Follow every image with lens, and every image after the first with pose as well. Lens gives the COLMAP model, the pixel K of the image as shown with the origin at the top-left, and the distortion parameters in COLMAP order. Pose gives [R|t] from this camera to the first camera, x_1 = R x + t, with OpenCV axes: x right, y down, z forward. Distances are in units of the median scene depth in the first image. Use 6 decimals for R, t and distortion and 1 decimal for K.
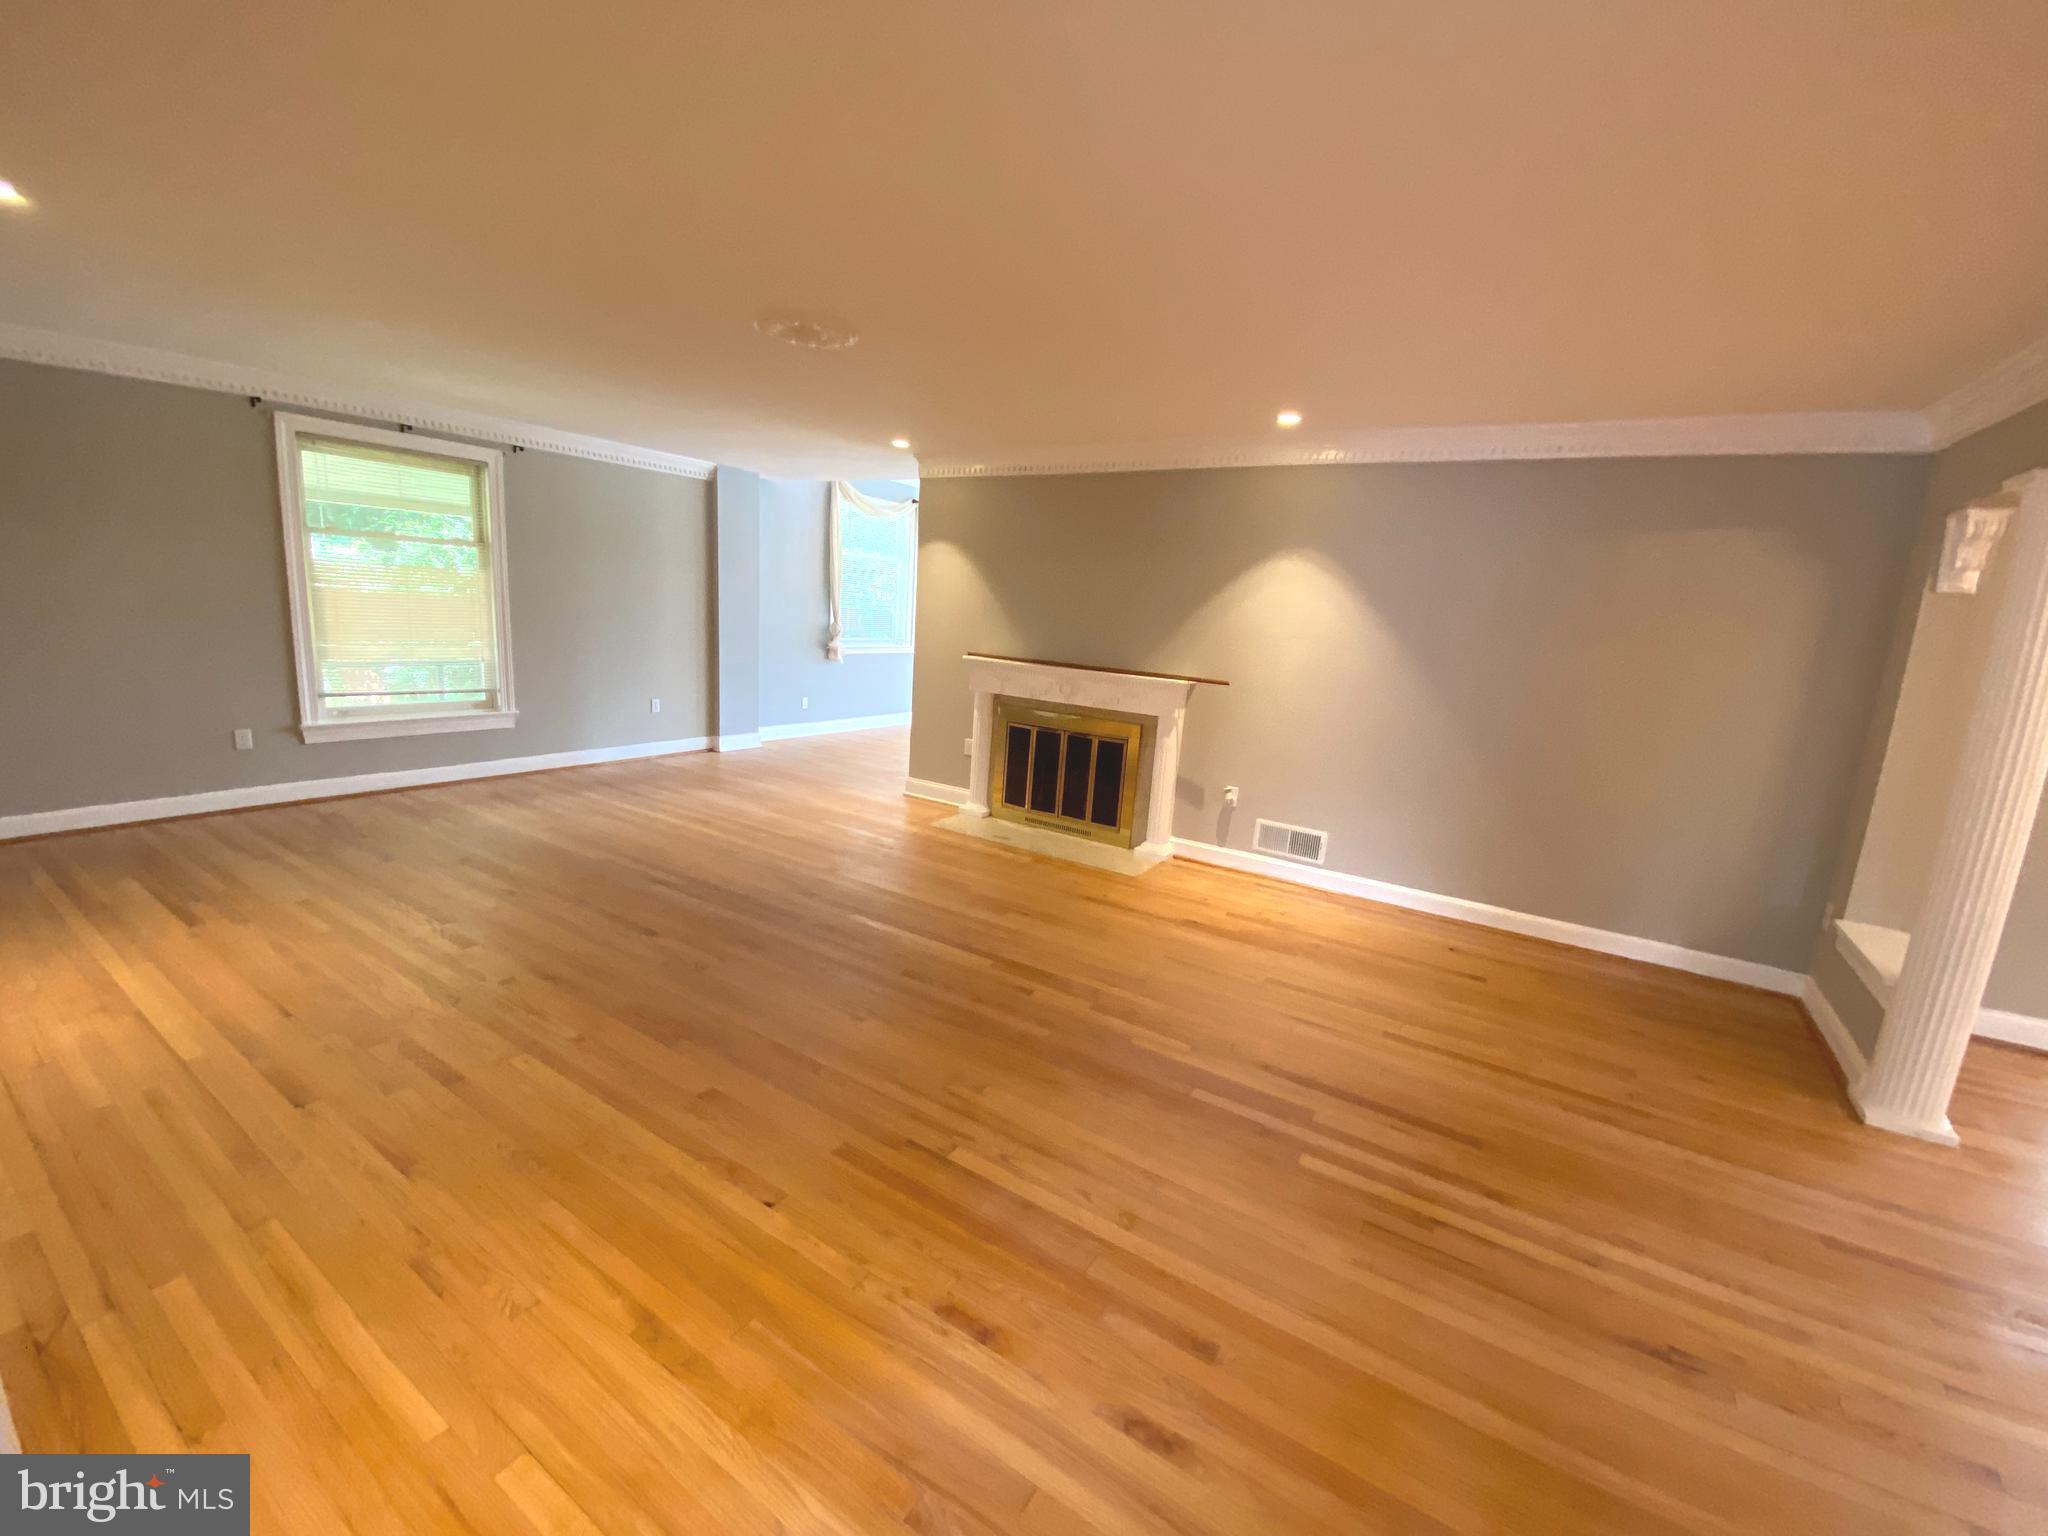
lens RADIAL K [[828.1, 0, 1020.2], [0, 828.1, 765.7], [0, 0, 1]] dist [0.016580, -0.018273]
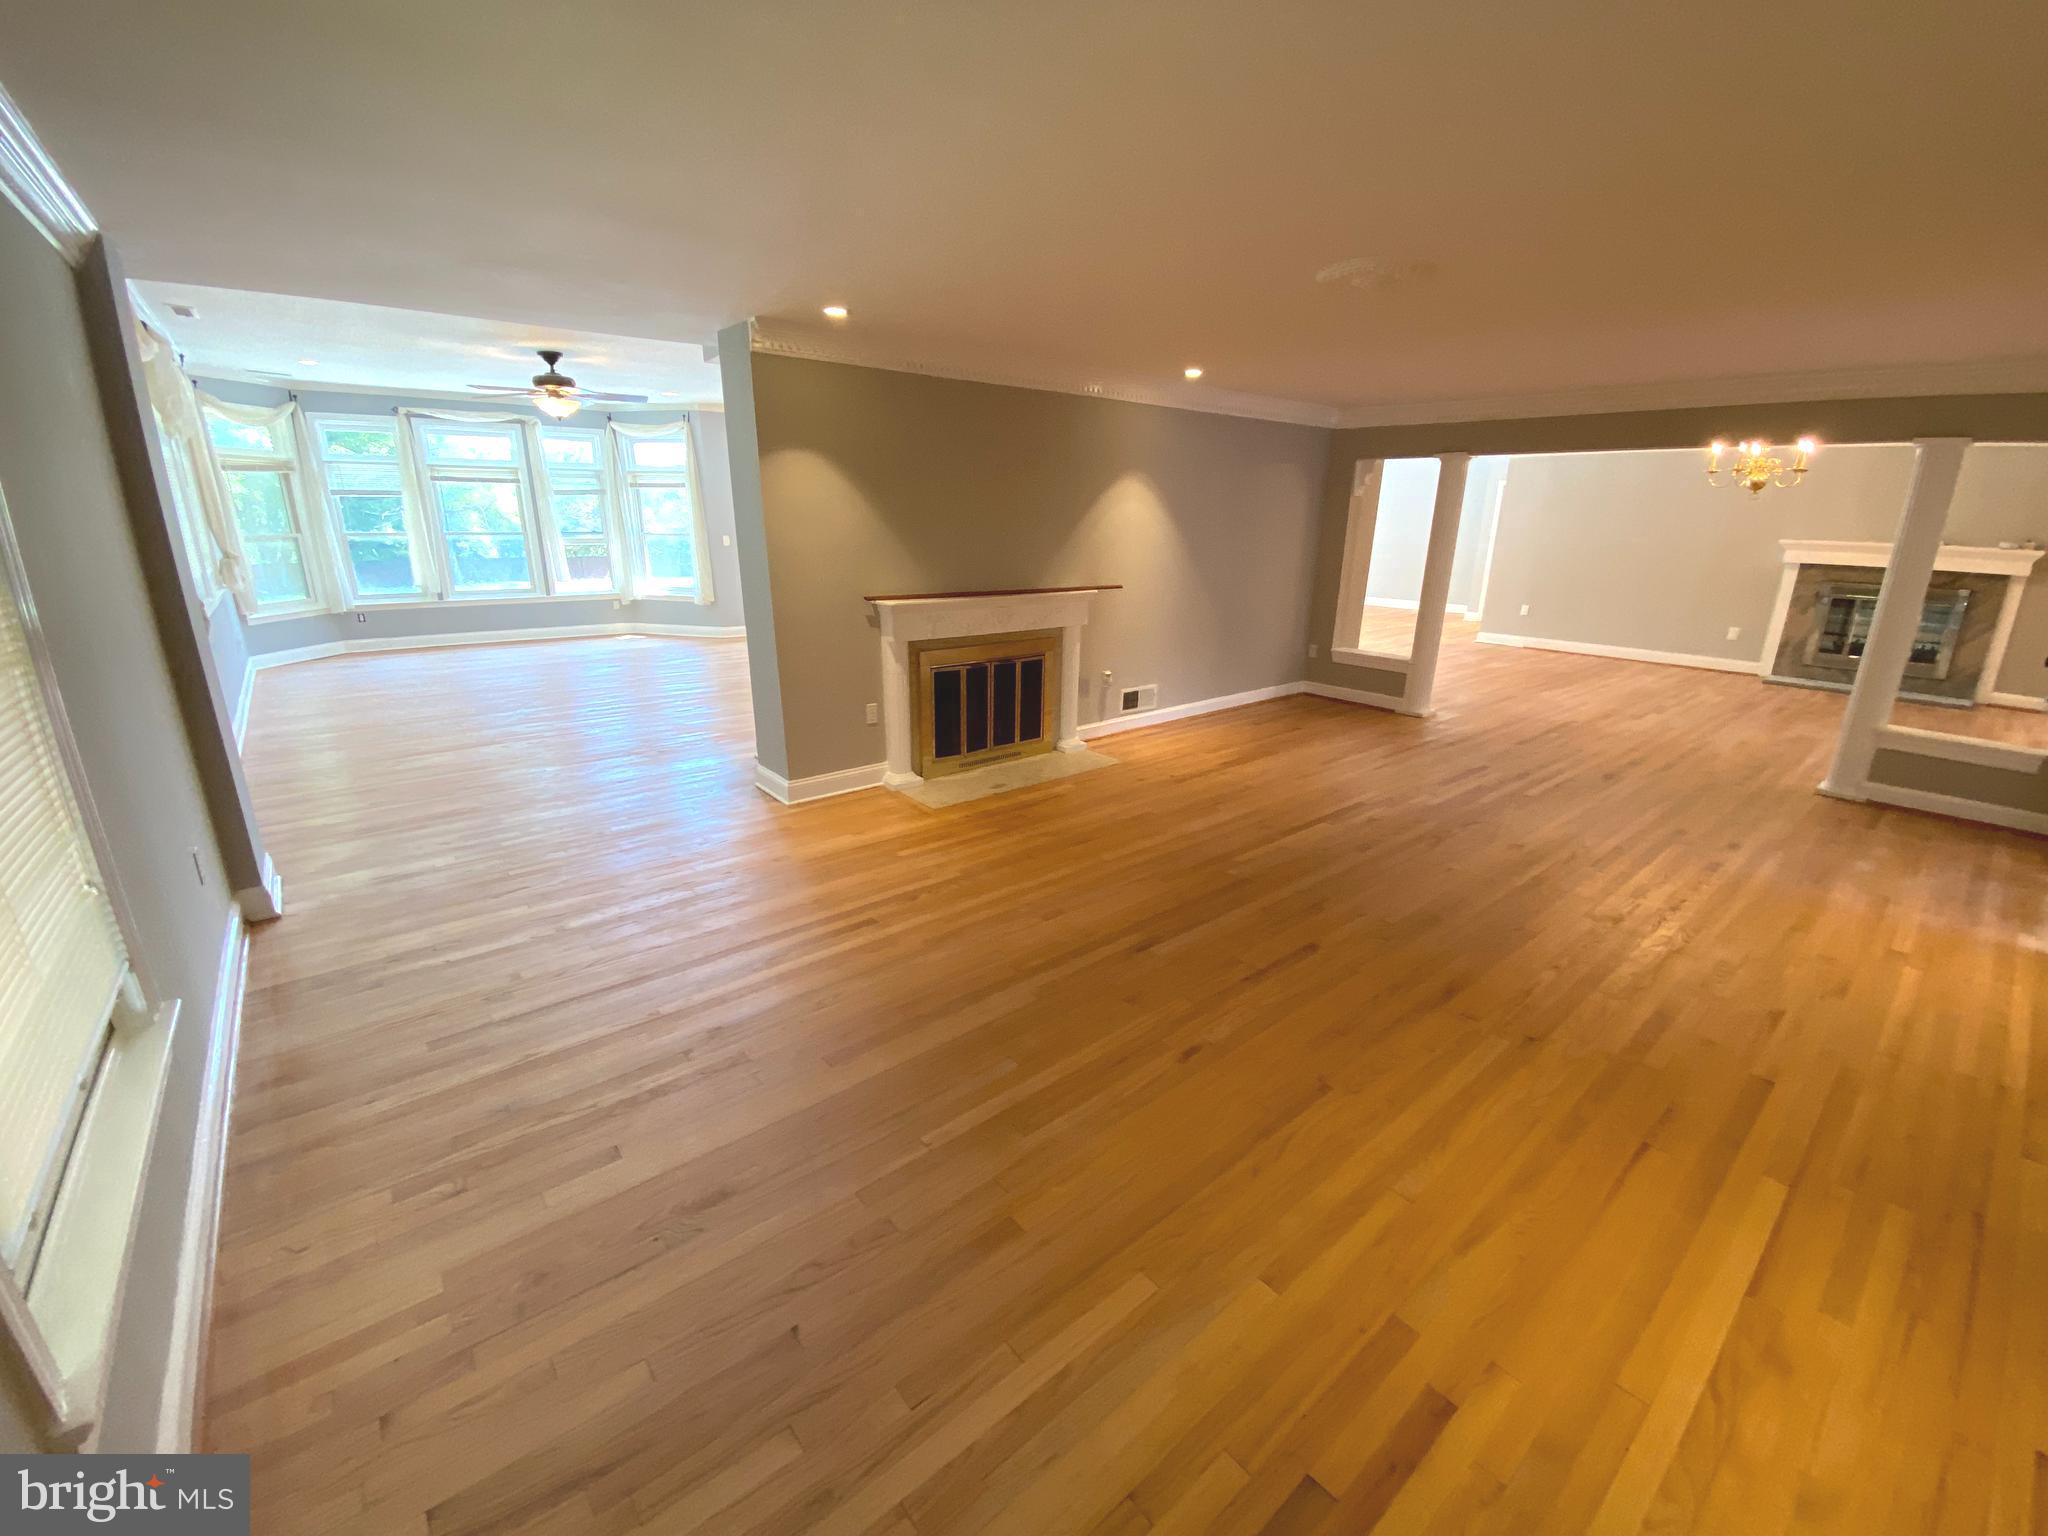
lens RADIAL K [[828.1, 0, 1021.9], [0, 828.1, 767.3], [0, 0, 1]] dist [0.016580, -0.018273]
pose [[0.305249, -0.338303, 0.890154, -0.945983], [0.190899, 0.937532, 0.290847, -0.225762], [-0.932942, 0.081149, 0.350763, 0.711886]]
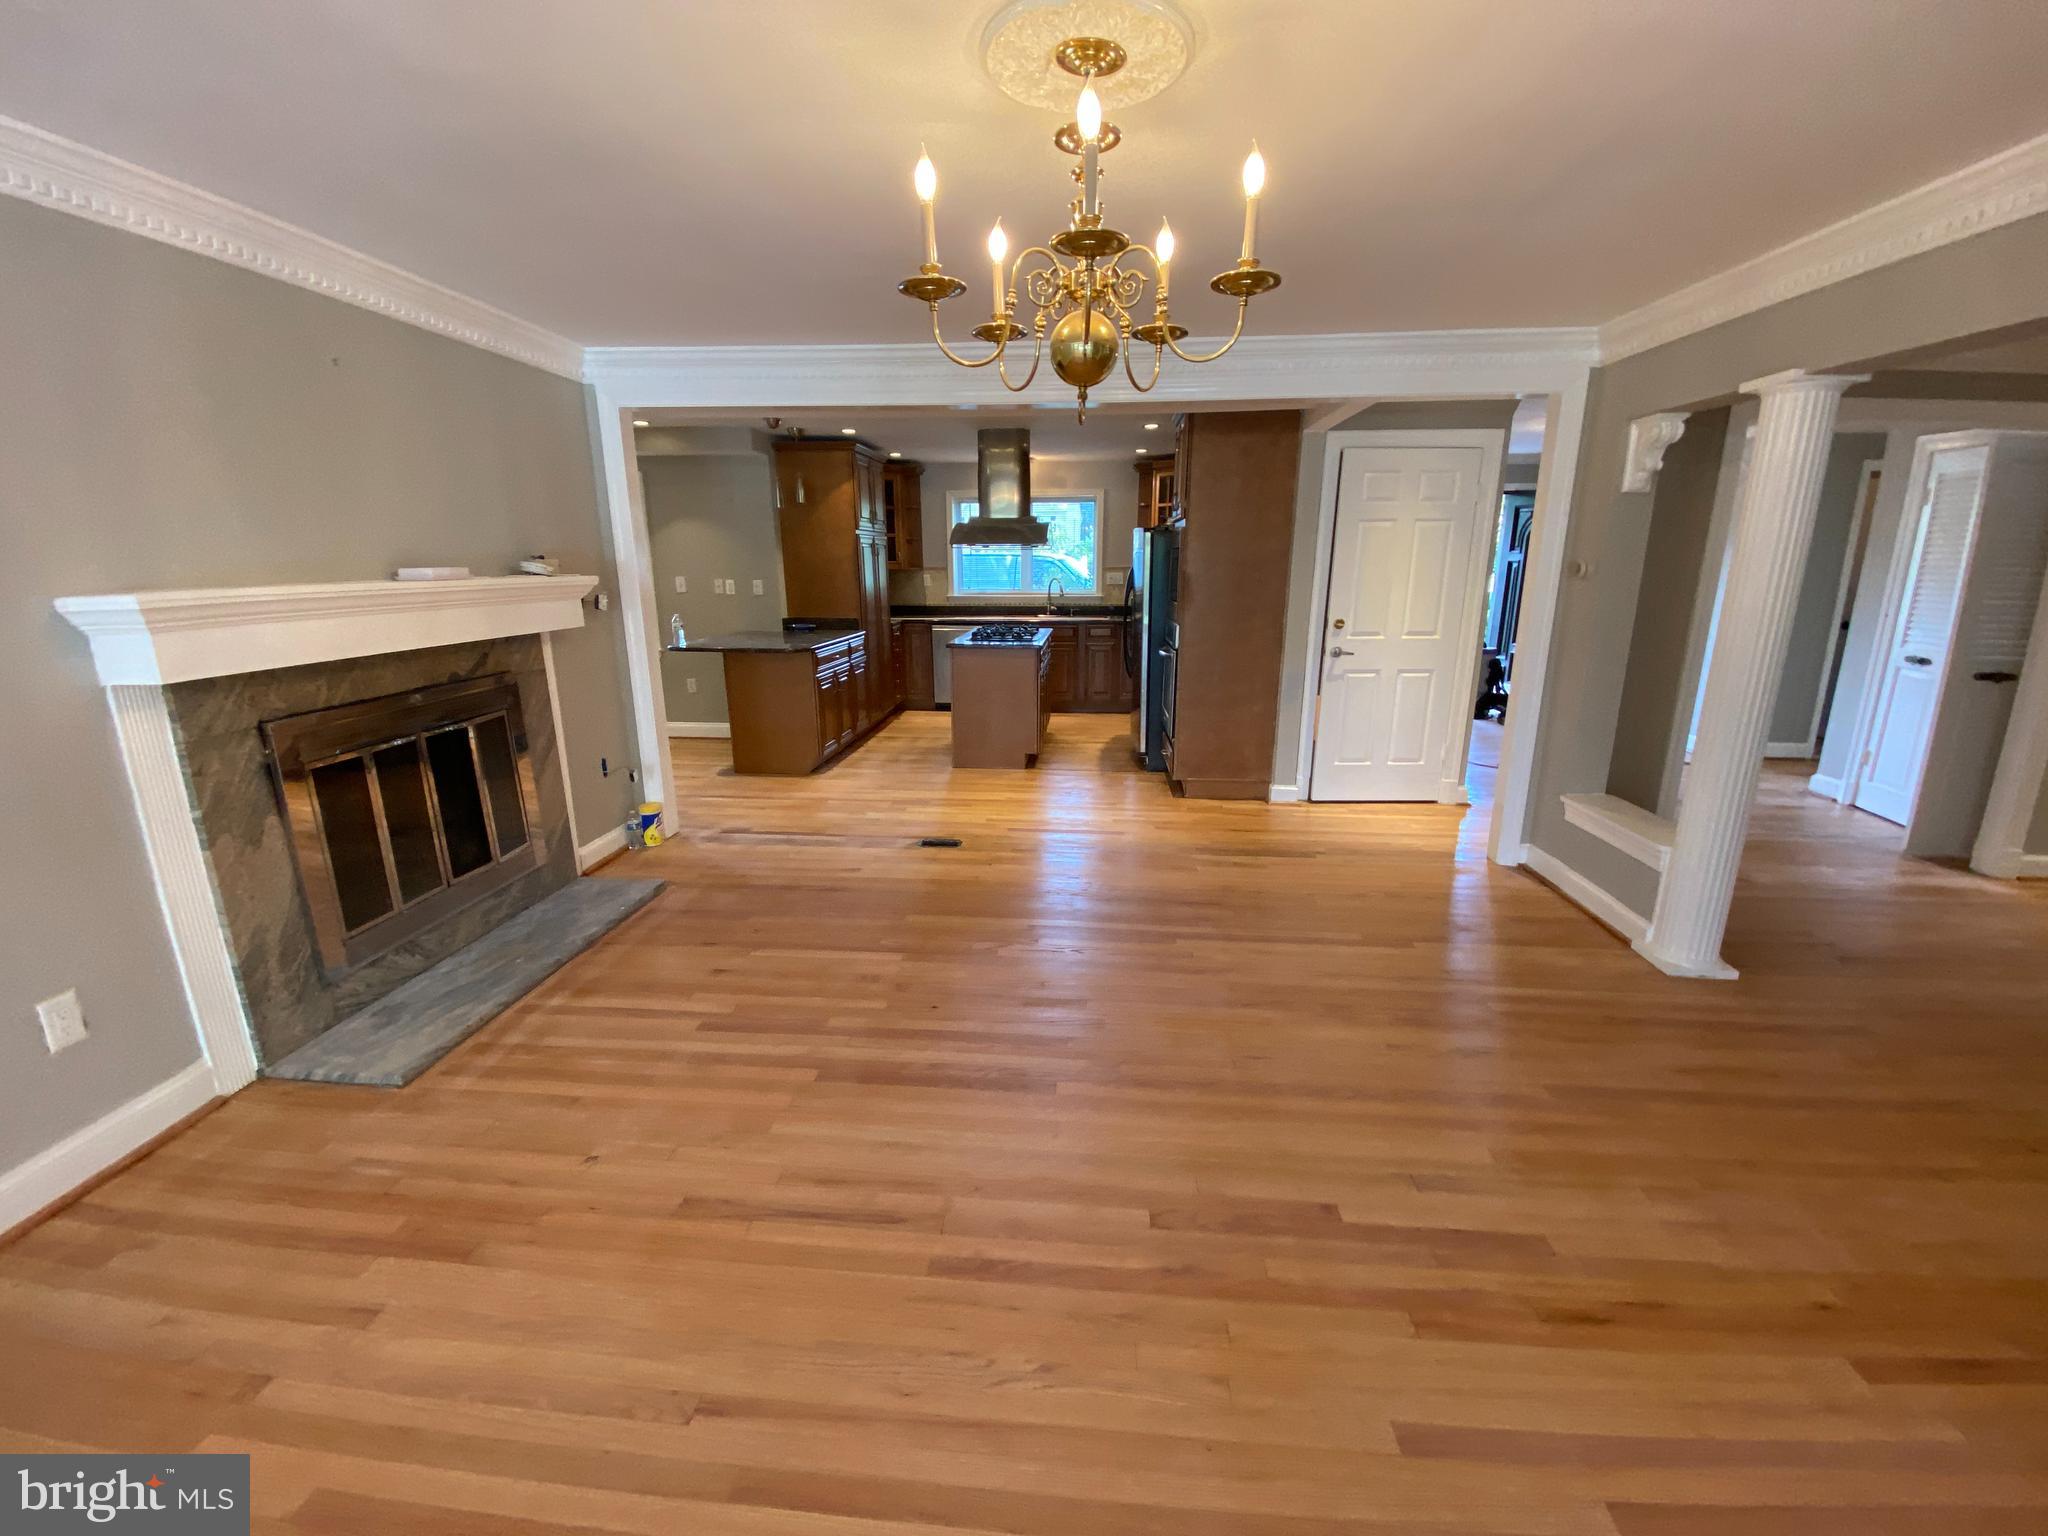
lens RADIAL K [[828.1, 0, 1030.2], [0, 828.1, 772.4], [0, 0, 1]] dist [0.016580, -0.018273]
pose [[-0.884549, 0.051954, -0.463544, 1.071577], [-0.143401, 0.915360, 0.376235, 0.004302], [0.443857, 0.399271, -0.802230, 0.335934]]
